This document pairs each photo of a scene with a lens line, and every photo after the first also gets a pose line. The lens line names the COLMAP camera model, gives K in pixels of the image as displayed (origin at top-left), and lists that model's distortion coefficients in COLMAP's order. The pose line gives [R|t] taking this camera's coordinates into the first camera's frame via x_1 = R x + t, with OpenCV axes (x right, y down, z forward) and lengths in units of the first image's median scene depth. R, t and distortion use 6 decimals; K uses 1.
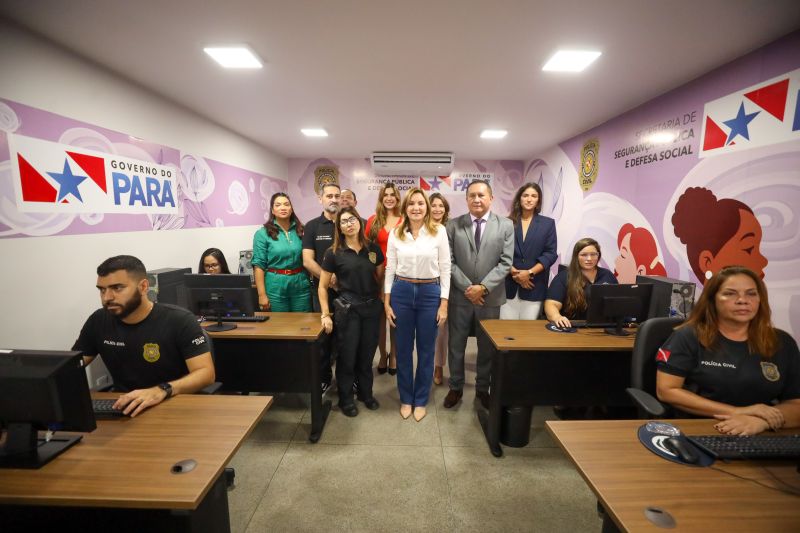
lens RADIAL K [[367.5, 0, 400.9], [0, 367.5, 267.3], [0, 0, 1]] dist [-0.016957, 0.004092]
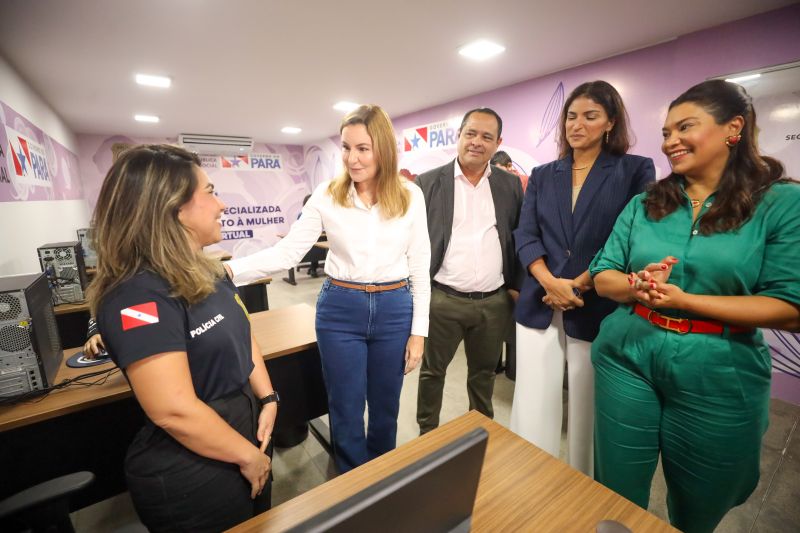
lens RADIAL K [[367.5, 0, 398.4], [0, 367.5, 259.5], [0, 0, 1]] dist [-0.016957, 0.004092]
pose [[0.801084, -0.133348, 0.583509, -0.520053], [0.109006, 0.991067, 0.076836, 0.136194], [-0.588542, 0.002054, 0.808464, -0.694202]]
